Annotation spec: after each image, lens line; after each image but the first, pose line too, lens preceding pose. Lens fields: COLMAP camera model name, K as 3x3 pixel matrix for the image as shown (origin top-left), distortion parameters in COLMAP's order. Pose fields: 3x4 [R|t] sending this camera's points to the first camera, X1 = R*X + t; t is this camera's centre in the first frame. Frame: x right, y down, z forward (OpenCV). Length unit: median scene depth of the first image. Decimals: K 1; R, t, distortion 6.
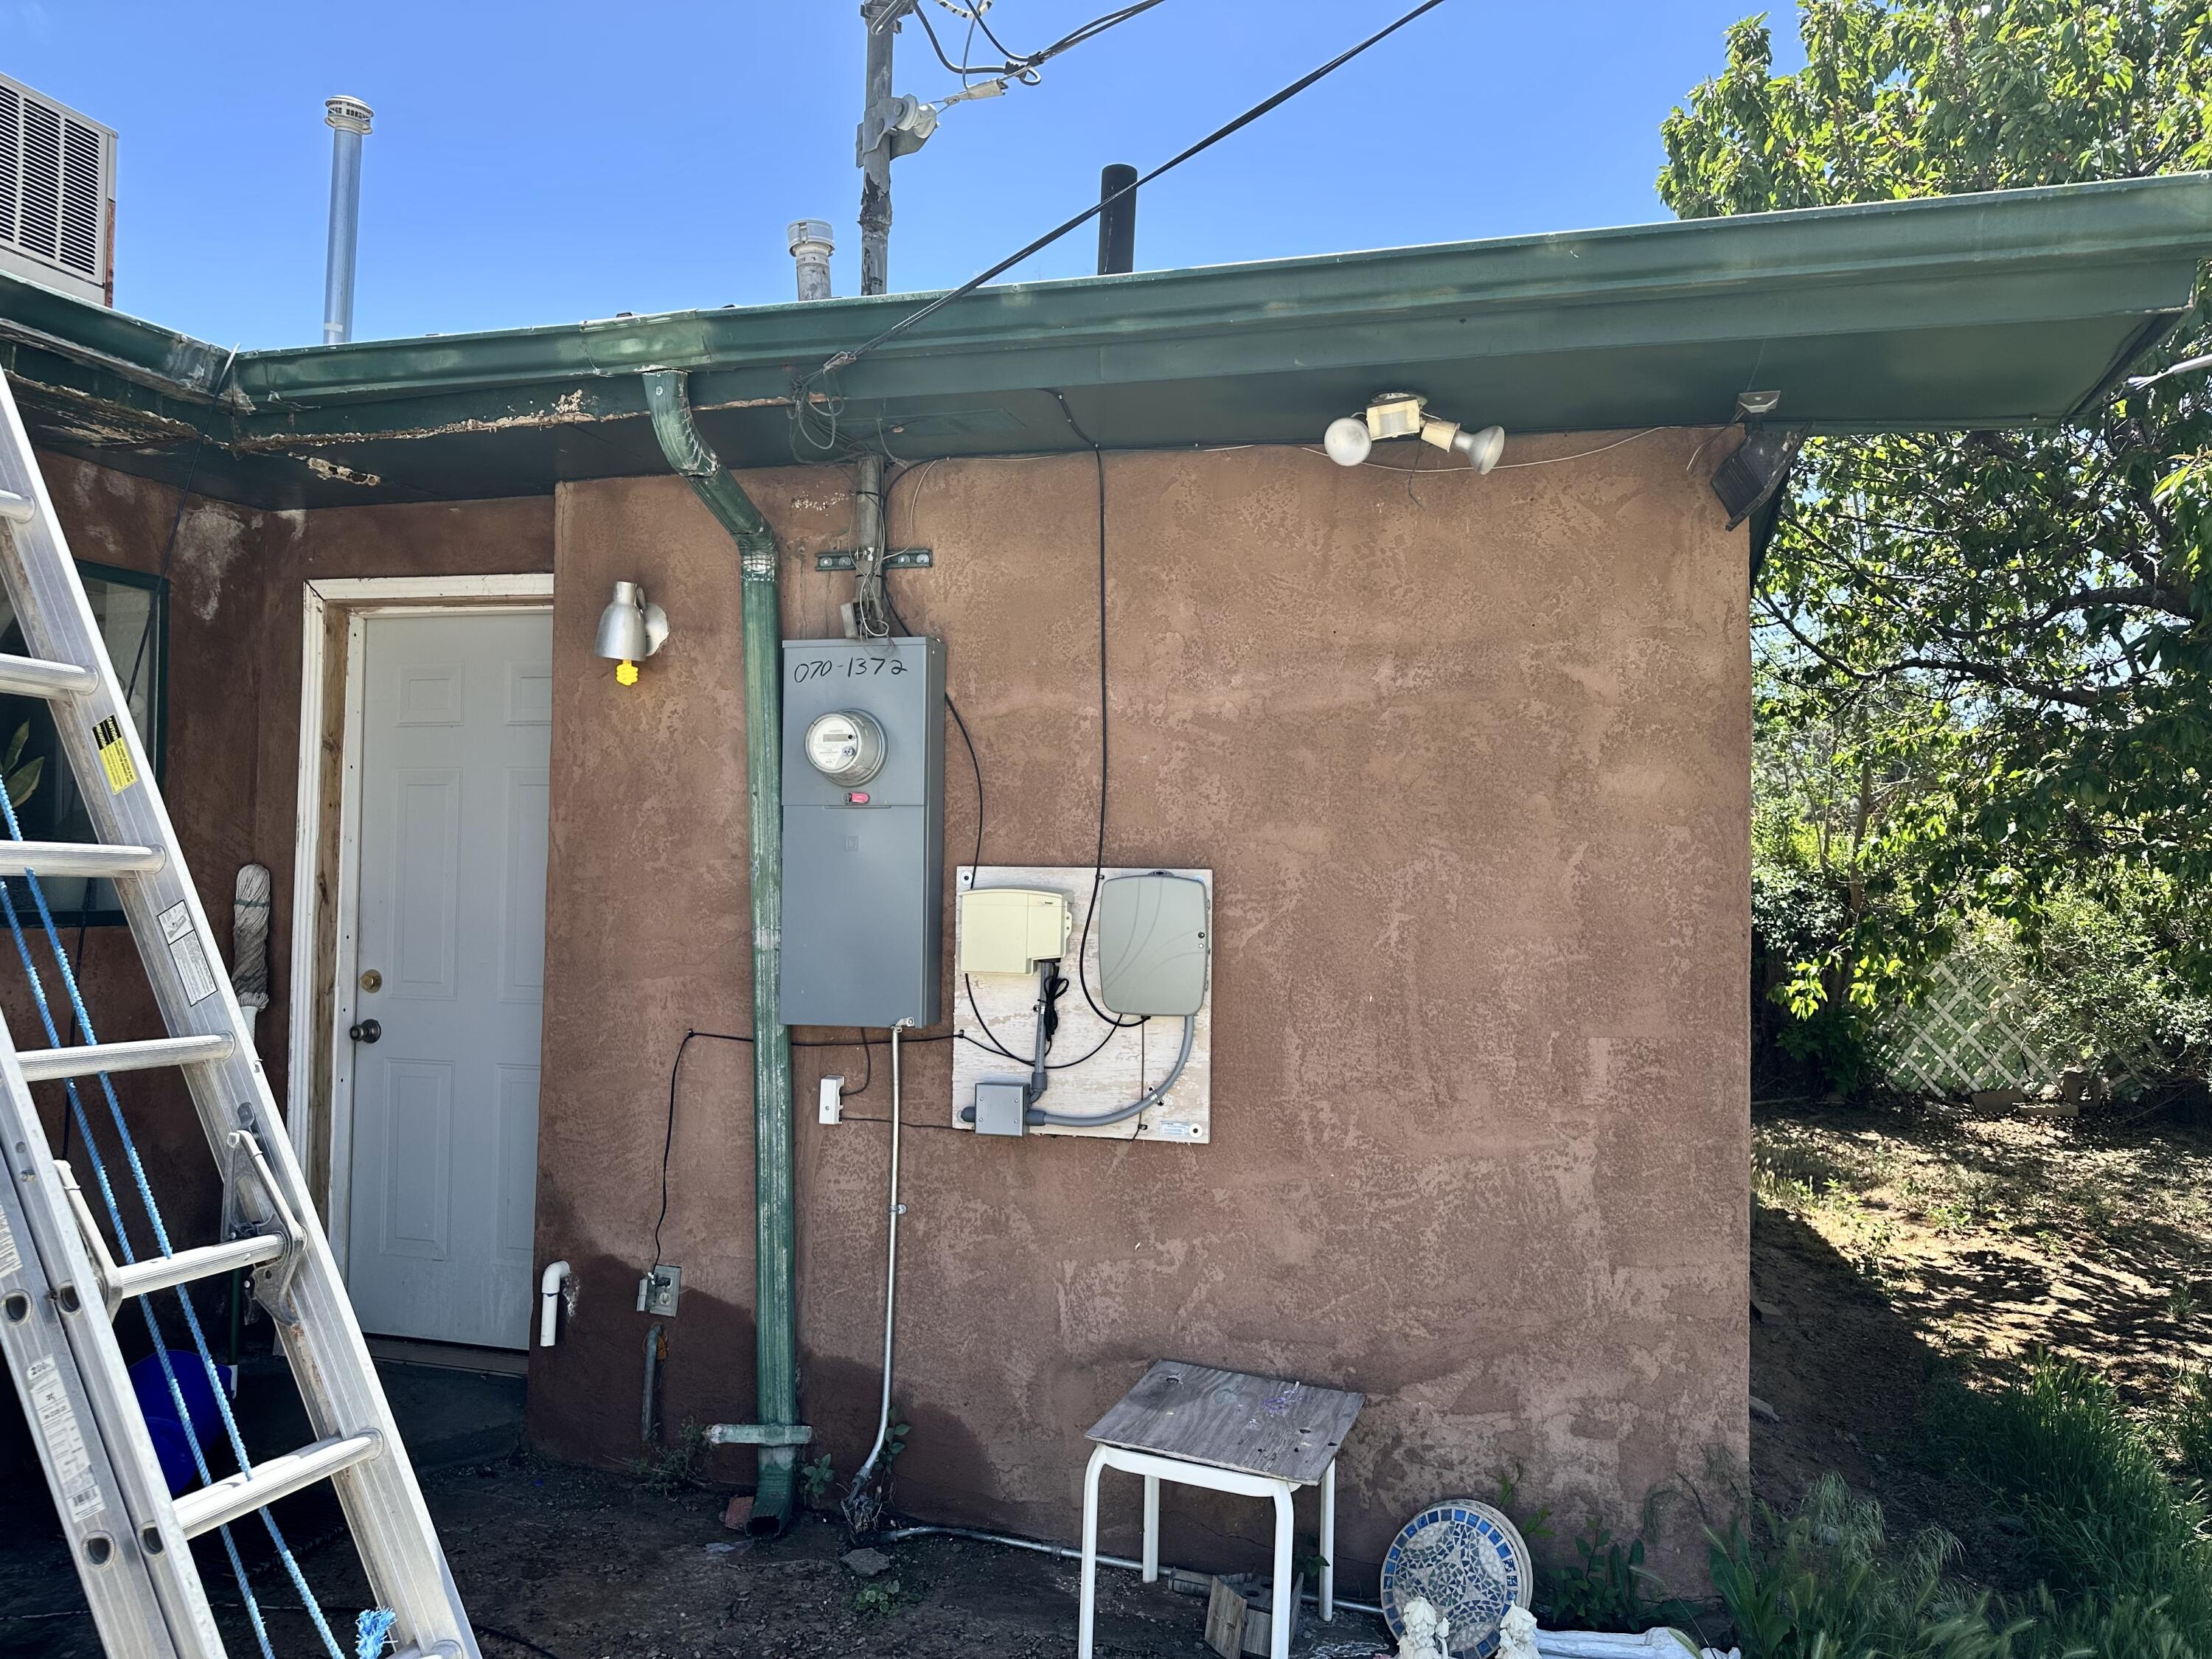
lens RADIAL K [[1571.0, 0, 1099.0], [0, 1571.0, 837.7], [0, 0, 1]] dist [0.069857, -0.067140]
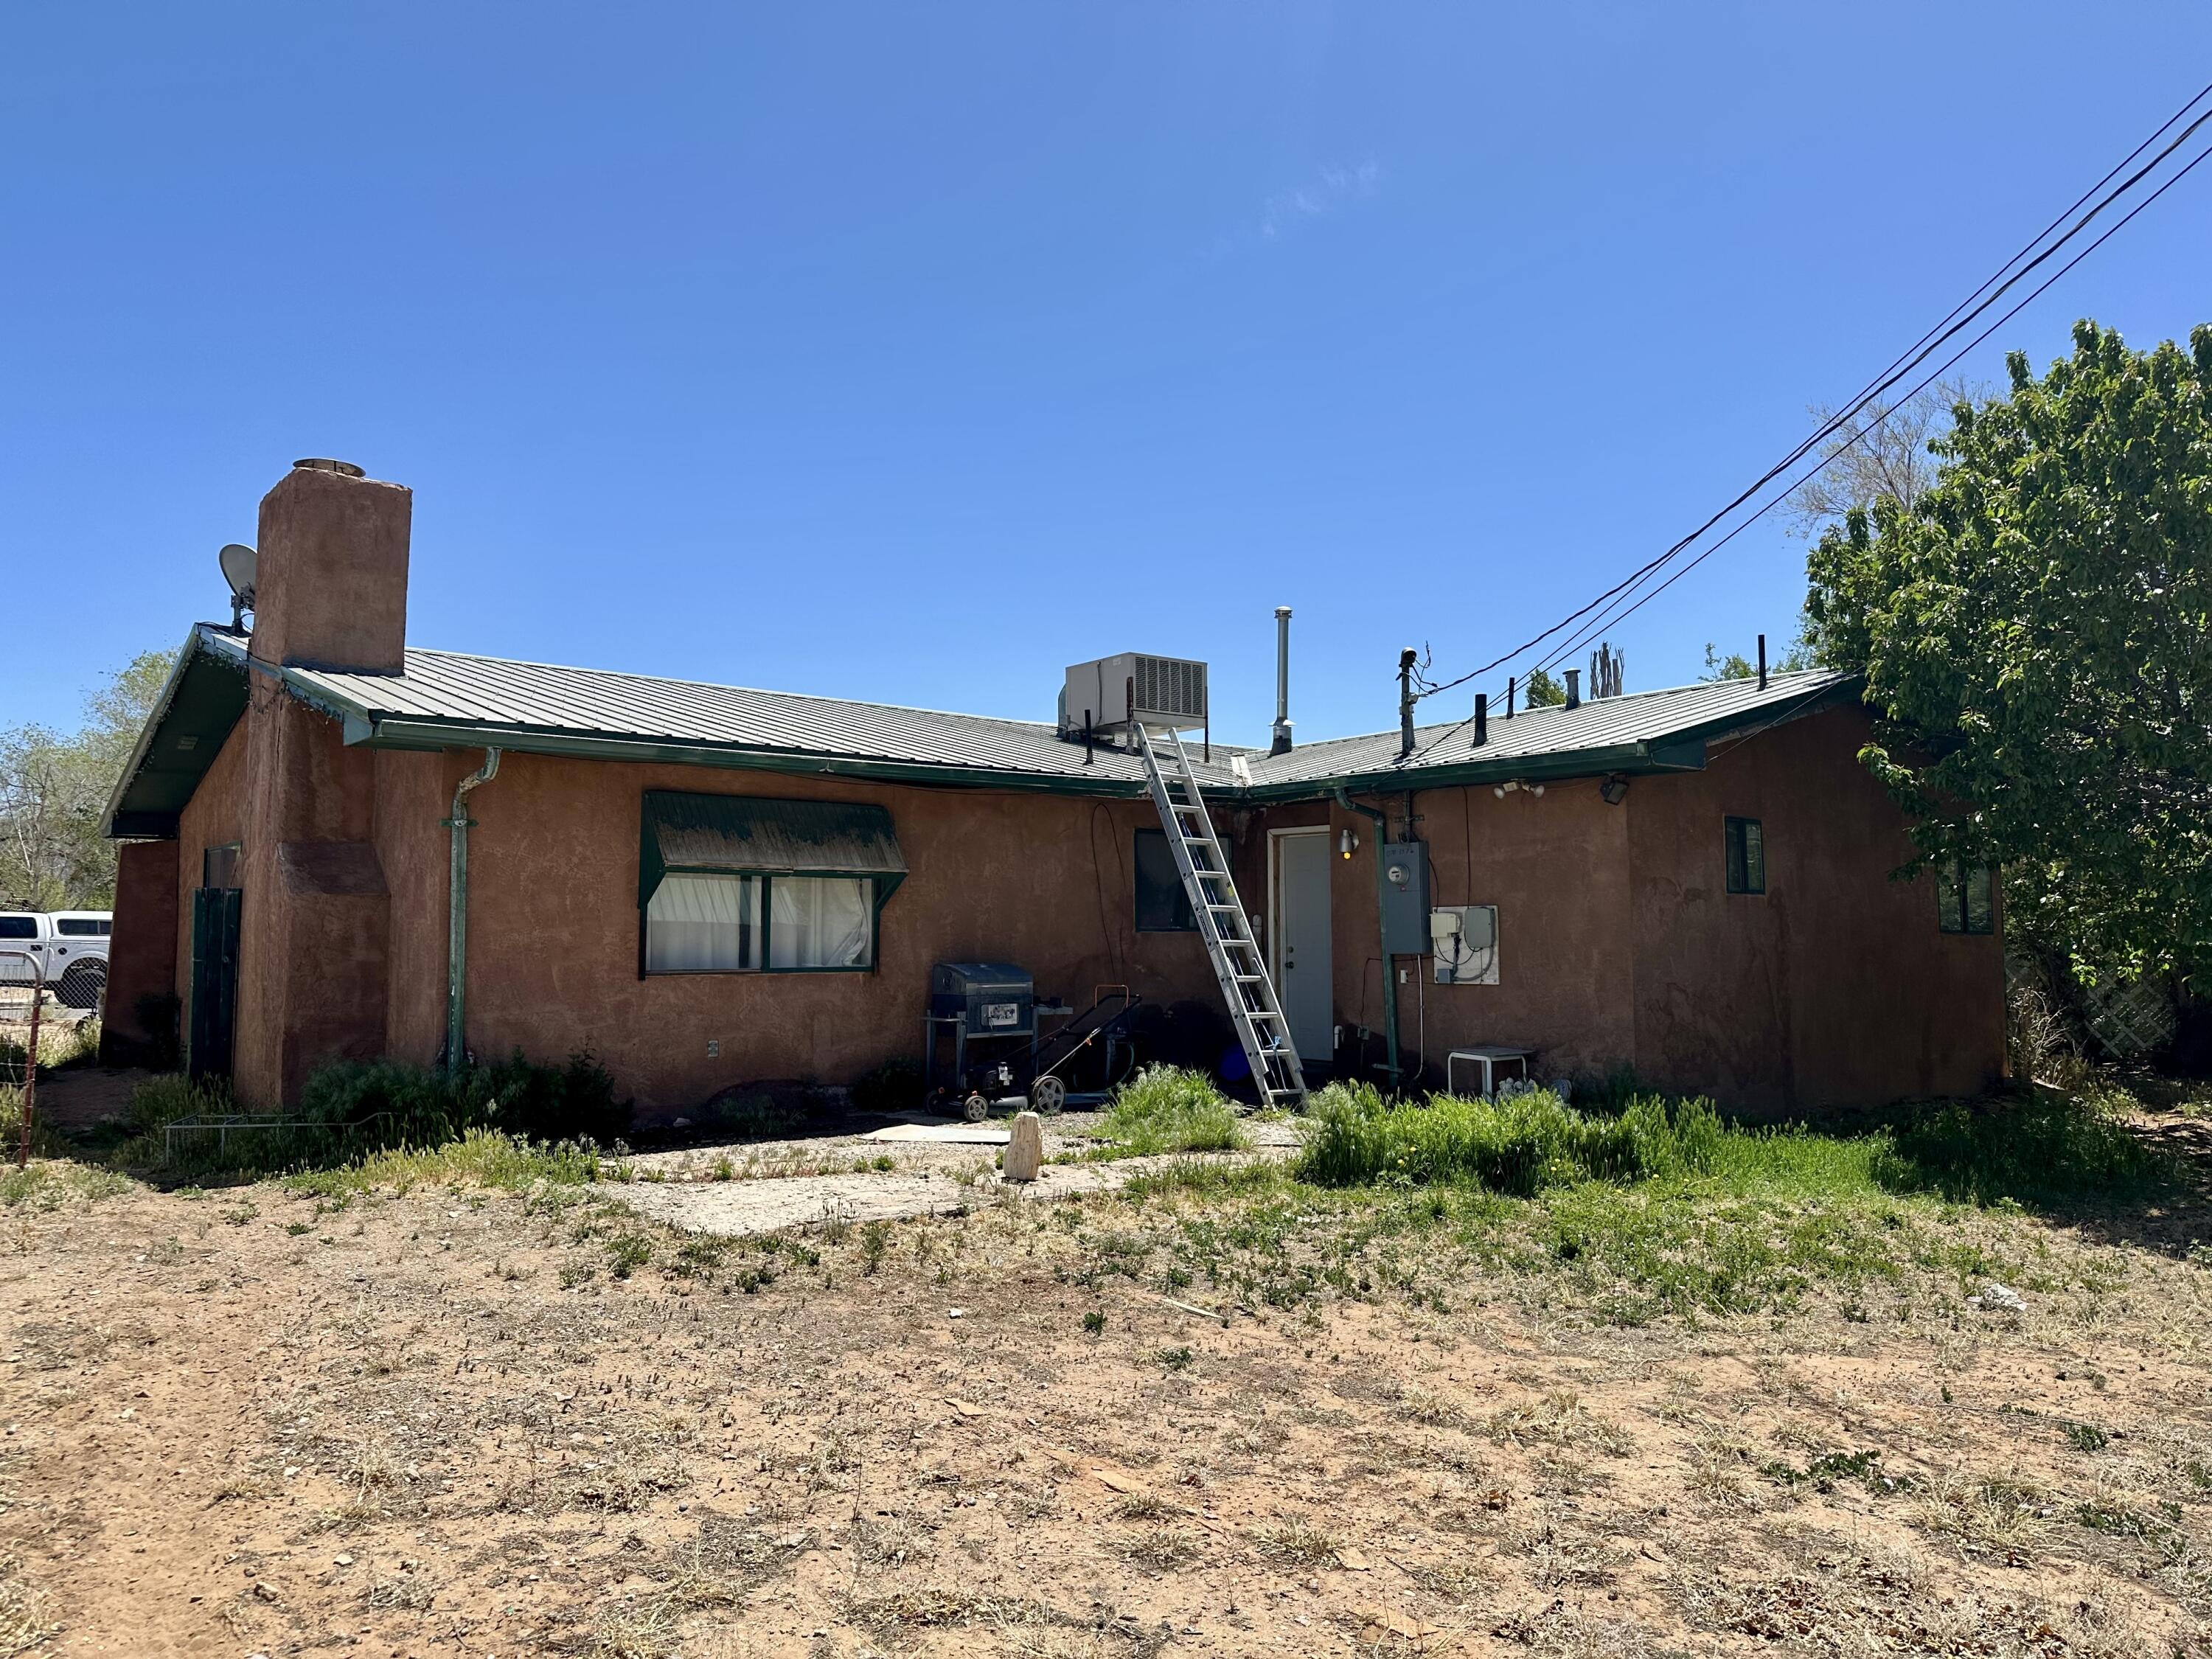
lens RADIAL K [[1571.0, 0, 1099.0], [0, 1571.0, 837.7], [0, 0, 1]] dist [0.069857, -0.067140]
pose [[0.825832, -0.059620, -0.560756, 0.695445], [0.035108, 0.997902, -0.054395, 0.015663], [0.562823, 0.025234, 0.826192, -1.263650]]
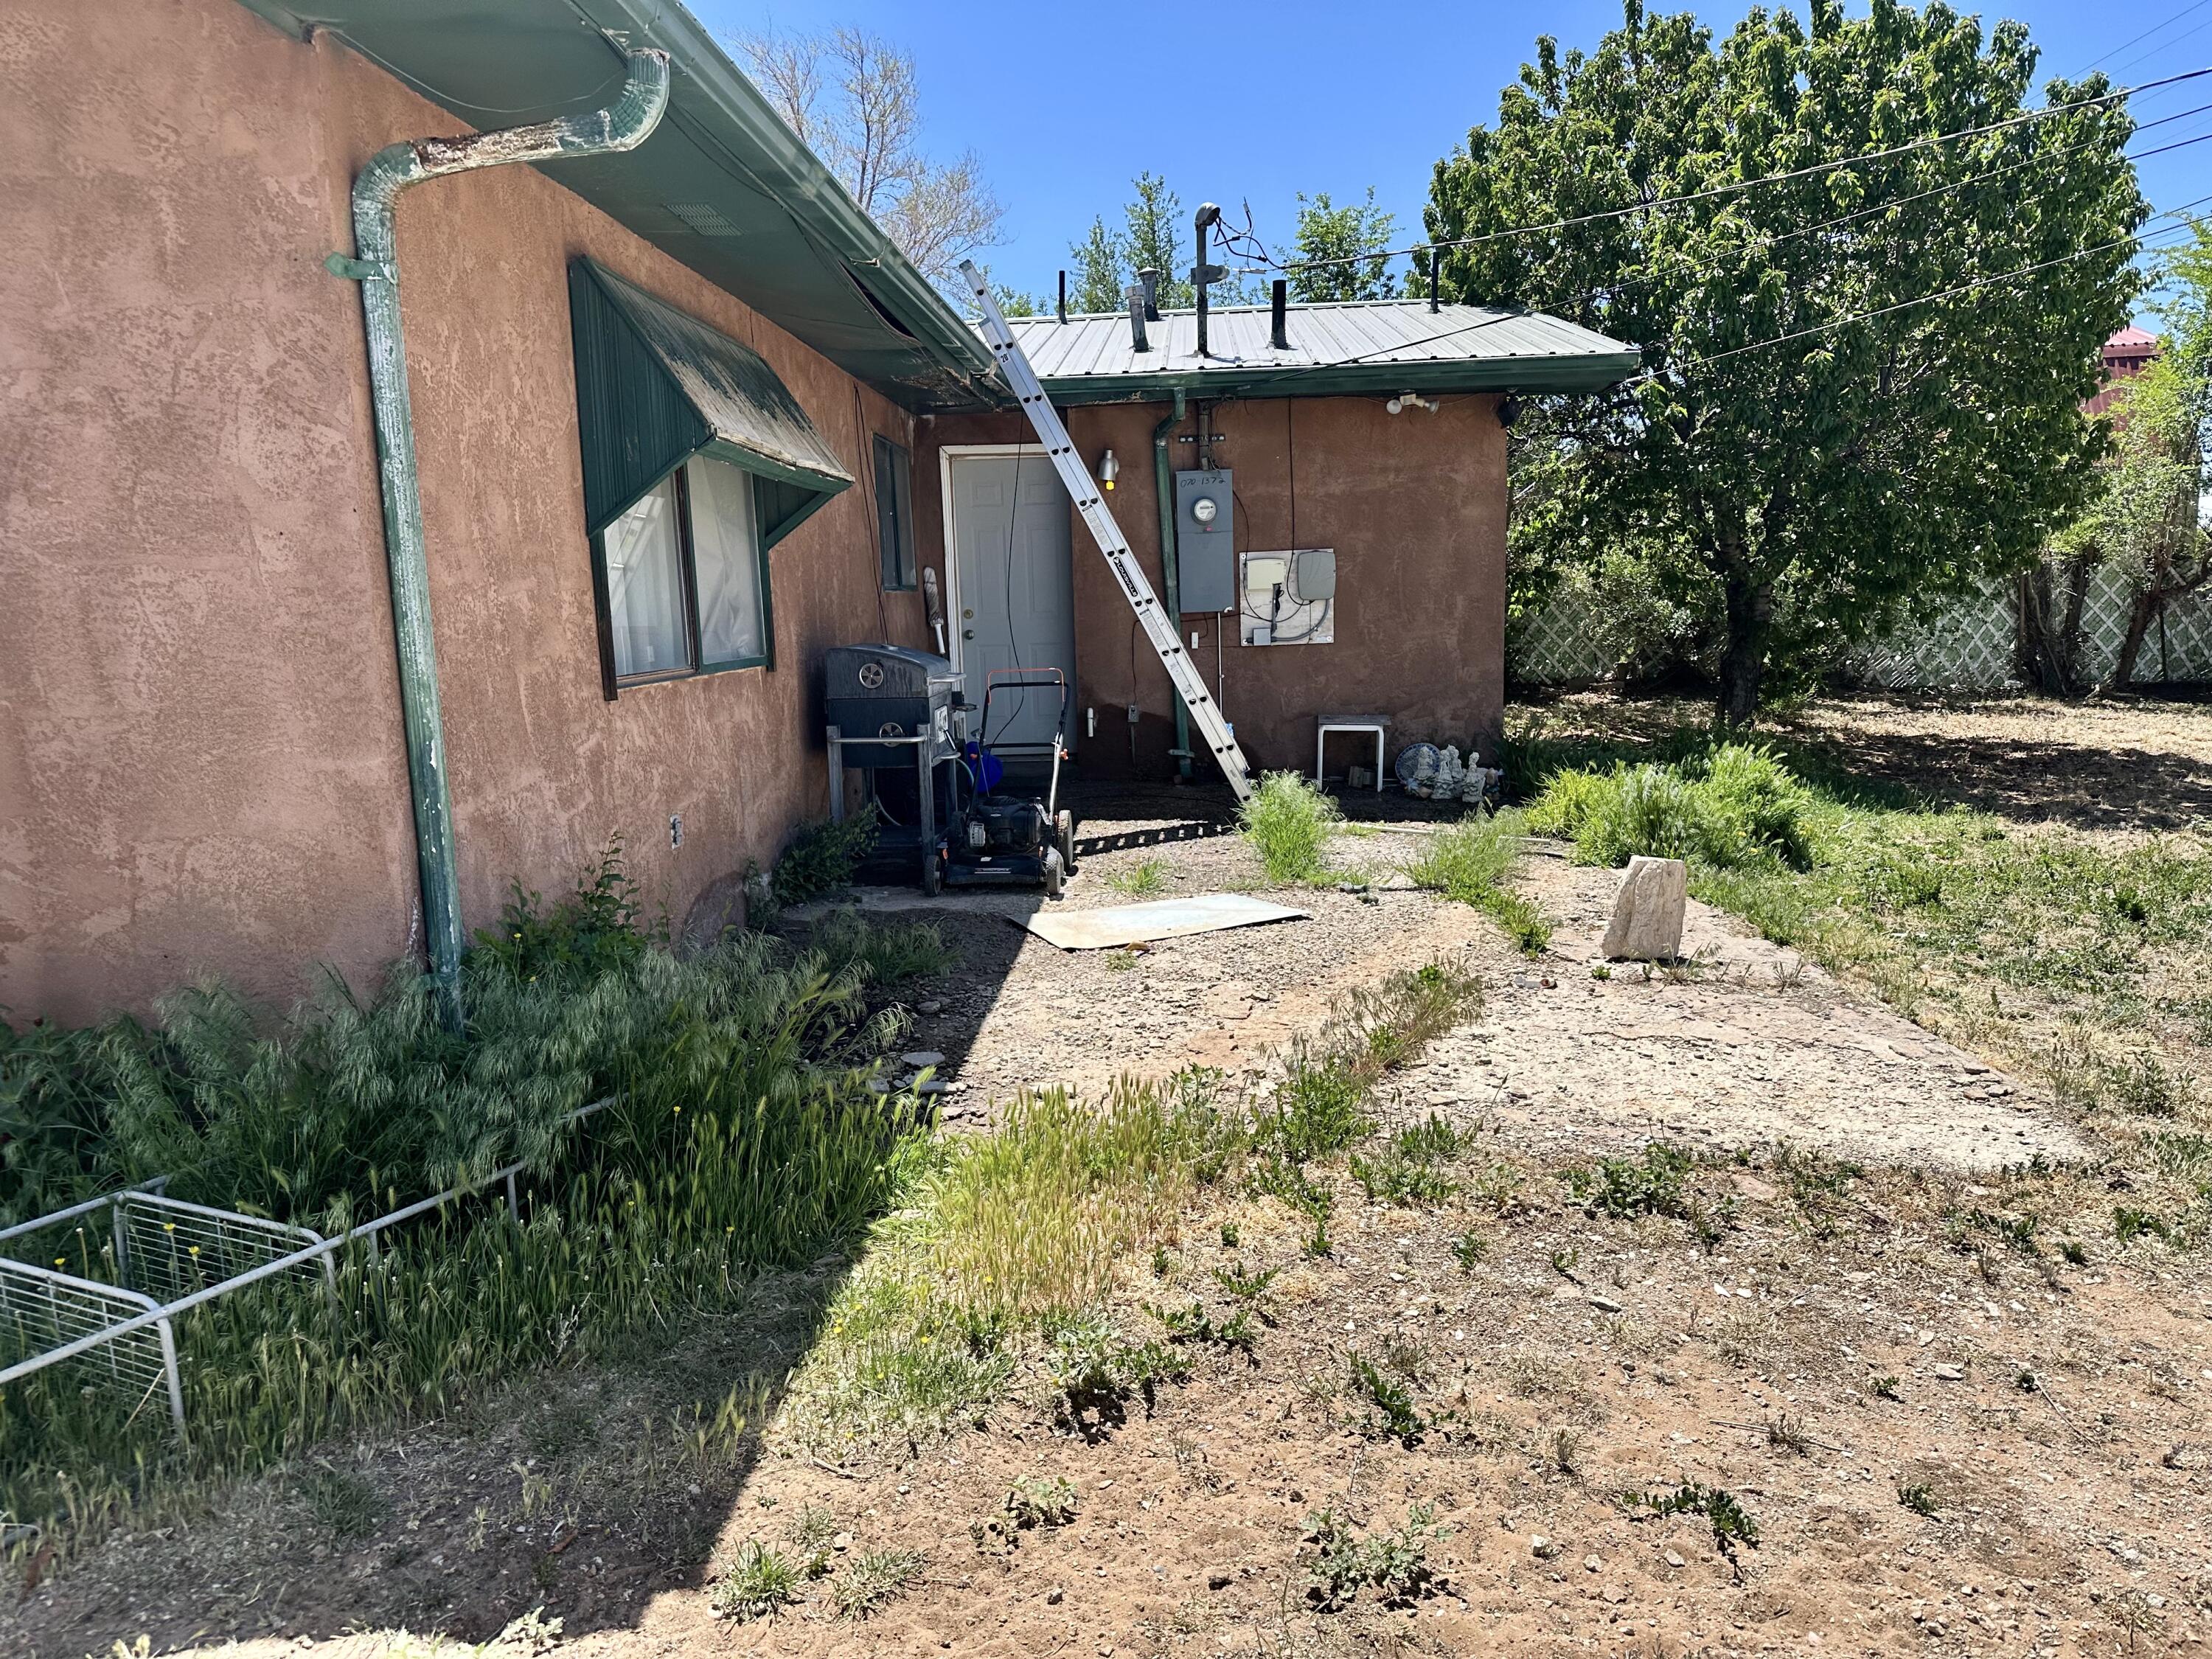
lens RADIAL K [[1571.0, 0, 1099.0], [0, 1571.0, 837.7], [0, 0, 1]] dist [0.069857, -0.067140]
pose [[0.975470, -0.081293, 0.204572, -0.523987], [0.043230, 0.981962, 0.184072, -0.005273], [-0.215846, -0.170713, 0.961388, -0.952499]]
